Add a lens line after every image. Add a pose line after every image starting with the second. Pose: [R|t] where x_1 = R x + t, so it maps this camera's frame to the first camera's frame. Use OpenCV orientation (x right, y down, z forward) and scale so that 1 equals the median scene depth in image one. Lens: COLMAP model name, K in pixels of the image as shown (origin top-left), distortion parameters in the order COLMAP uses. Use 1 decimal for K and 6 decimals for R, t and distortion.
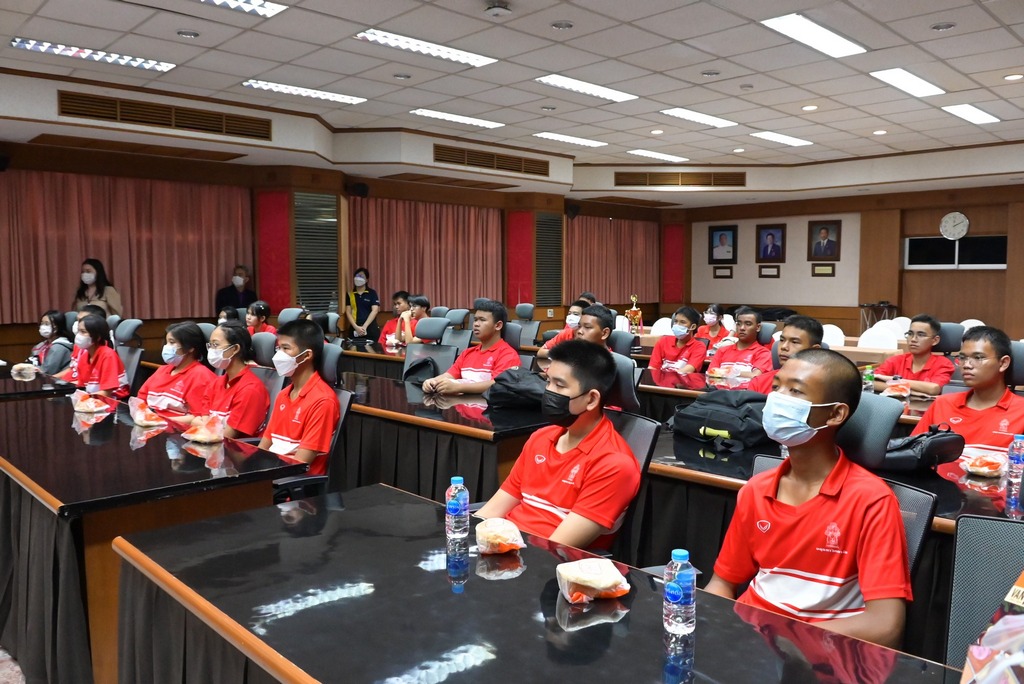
lens RADIAL K [[786.0, 0, 508.7], [0, 786.0, 338.3], [0, 0, 1]] dist [-0.027308, -0.039290]
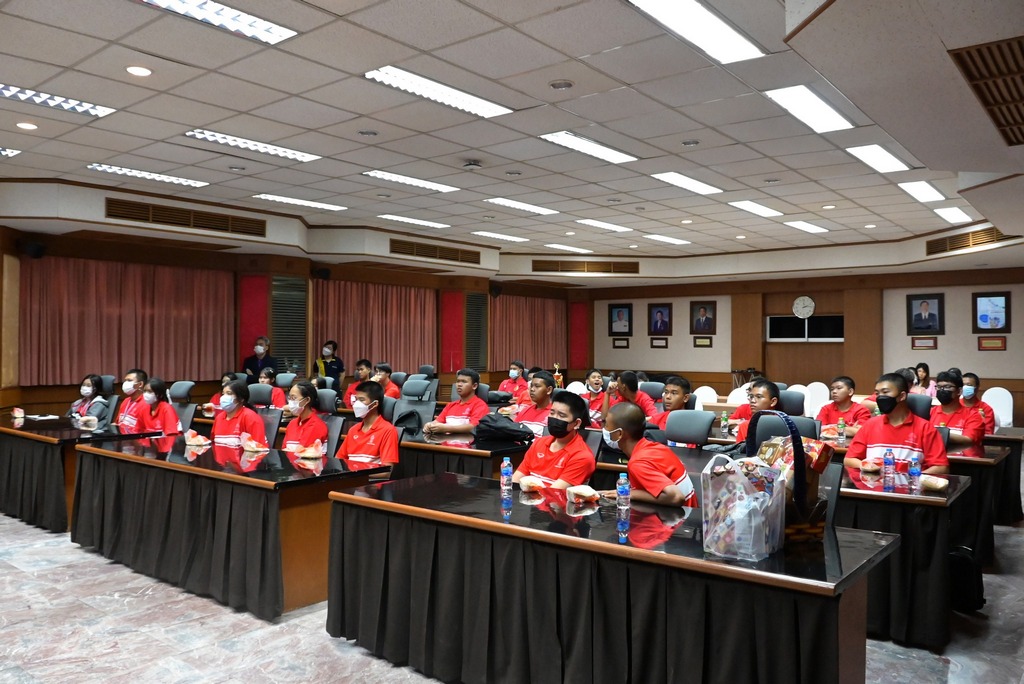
lens RADIAL K [[786.0, 0, 508.7], [0, 786.0, 338.3], [0, 0, 1]] dist [-0.027308, -0.039290]
pose [[0.991563, 0.006138, 0.129482, -0.063076], [0.004760, 0.996481, -0.083688, 0.008419], [-0.129540, 0.083598, 0.988044, -0.194756]]
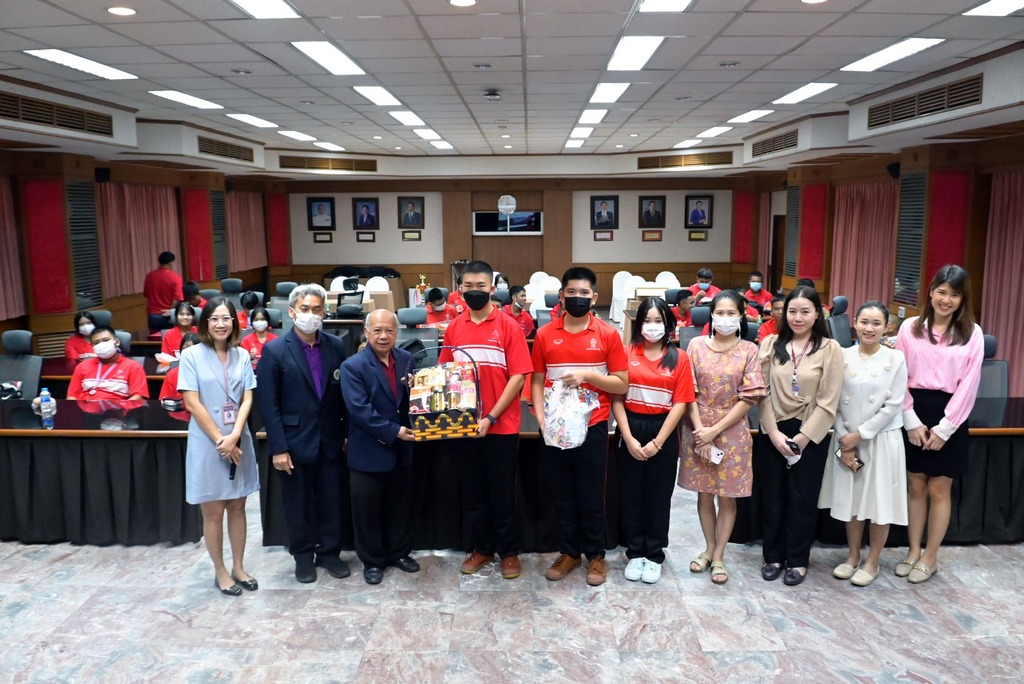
lens RADIAL K [[786.0, 0, 508.7], [0, 786.0, 338.3], [0, 0, 1]] dist [-0.027308, -0.039290]
pose [[0.707669, -0.114314, 0.697236, -0.500225], [0.057518, 0.992870, 0.104405, -0.057706], [-0.704199, -0.033781, 0.709198, -0.032668]]
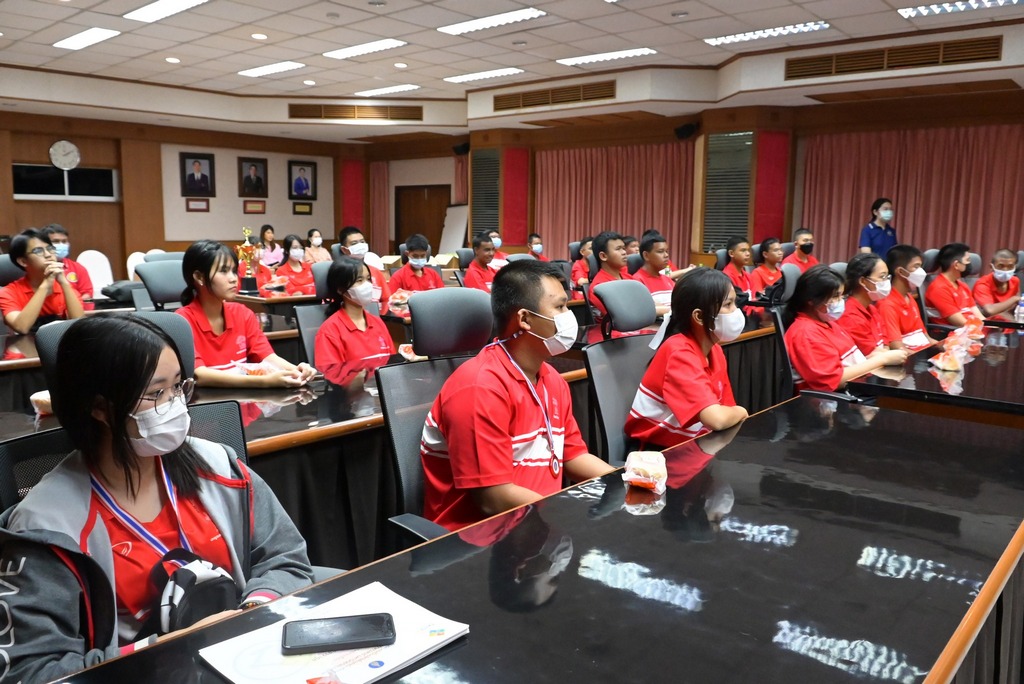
lens RADIAL K [[786.0, 0, 508.7], [0, 786.0, 338.3], [0, 0, 1]] dist [-0.027308, -0.039290]
pose [[-0.085200, -0.142050, 0.986186, -0.503962], [0.055518, 0.987570, 0.147046, -0.033731], [-0.994816, 0.067279, -0.076255, 0.594714]]
